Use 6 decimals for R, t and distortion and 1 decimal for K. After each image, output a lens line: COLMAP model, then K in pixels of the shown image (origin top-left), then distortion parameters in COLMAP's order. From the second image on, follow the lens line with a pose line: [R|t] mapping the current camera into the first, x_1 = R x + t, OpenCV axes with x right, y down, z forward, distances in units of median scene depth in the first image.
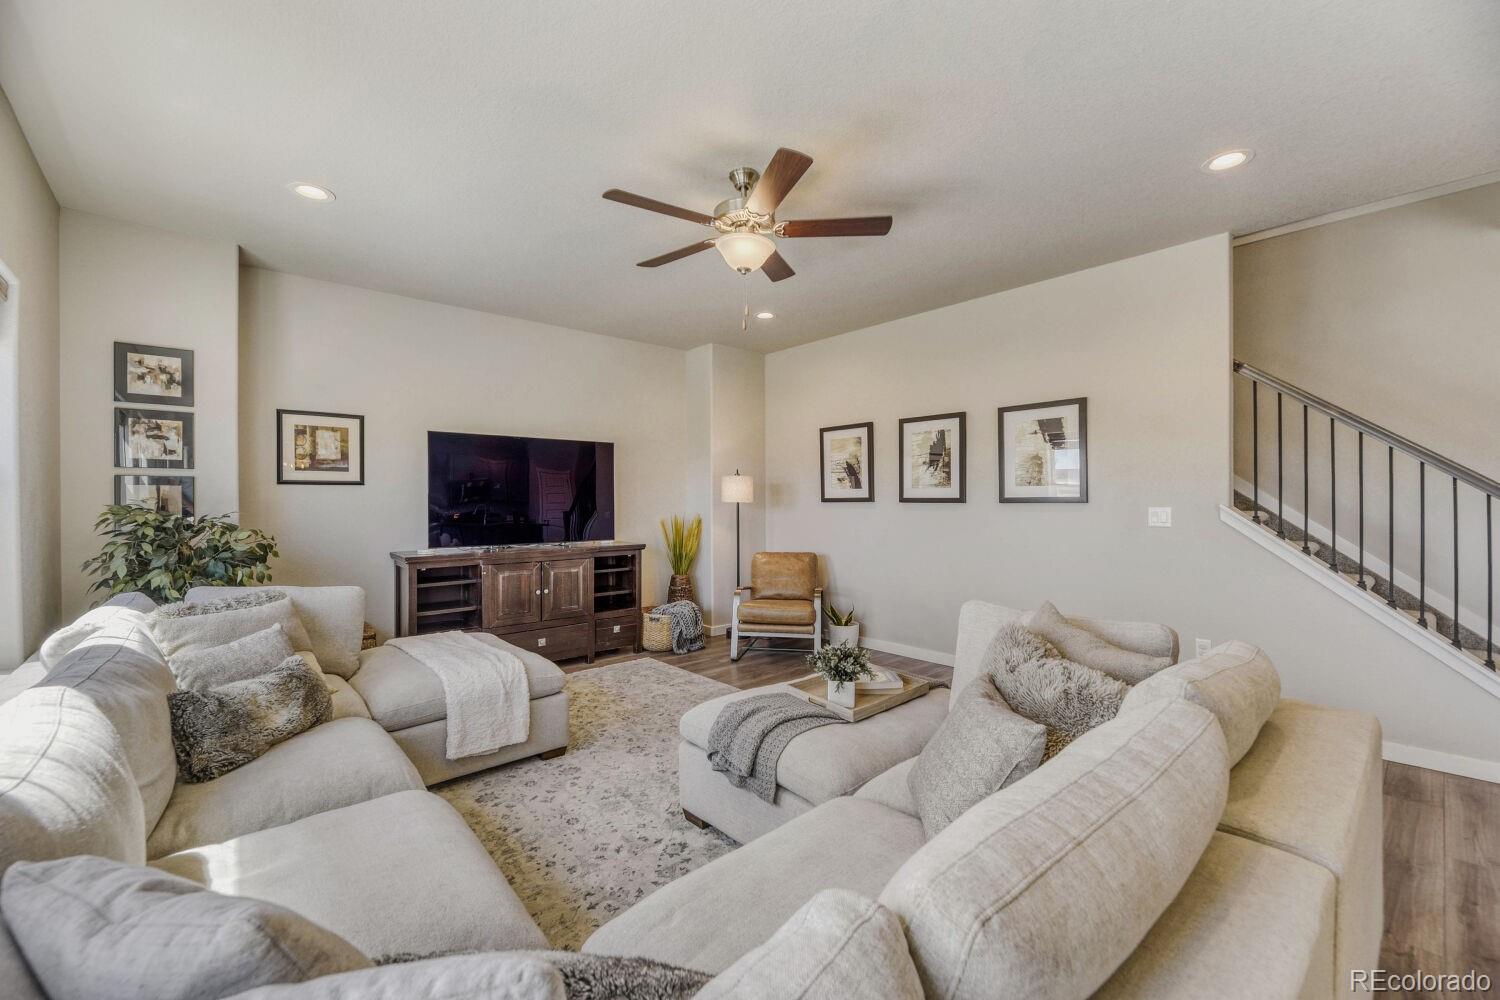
lens RADIAL K [[612.7, 0, 750.6], [0, 612.7, 503.8], [0, 0, 1]] dist [-0.004365, -0.001956]
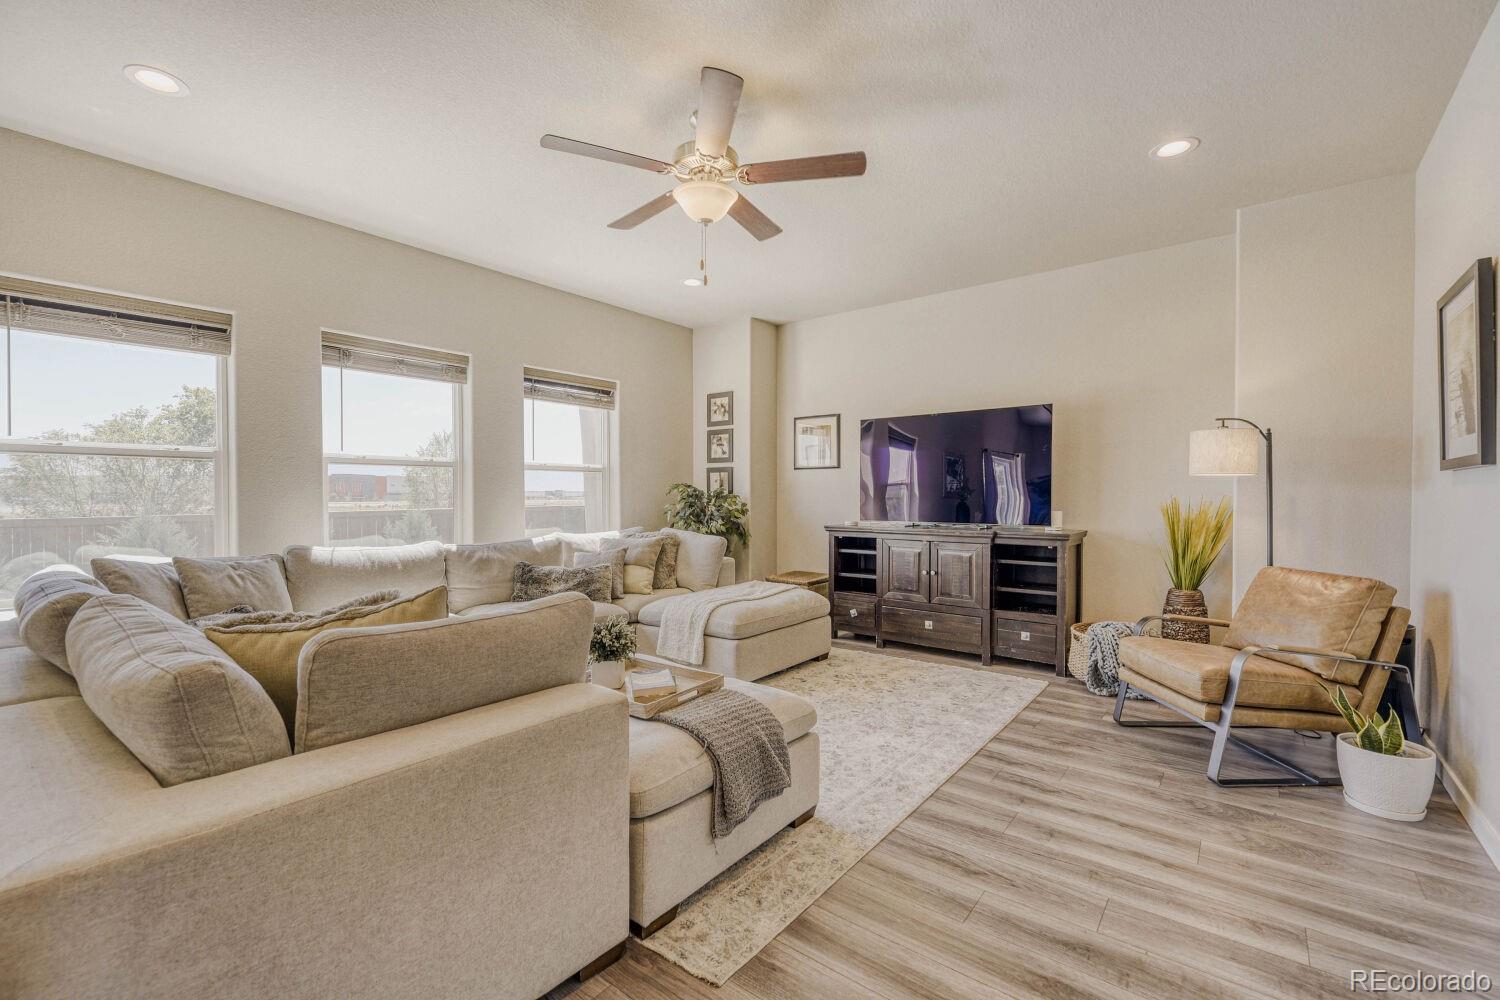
lens RADIAL K [[628.7, 0, 745.2], [0, 628.7, 500.4], [0, 0, 1]] dist [-0.006412, -0.000165]
pose [[0.180436, 0.010597, -0.983530, 0.657831], [-0.005904, 0.999936, 0.009691, 0.025569], [0.983569, 0.004058, 0.180487, 0.611726]]
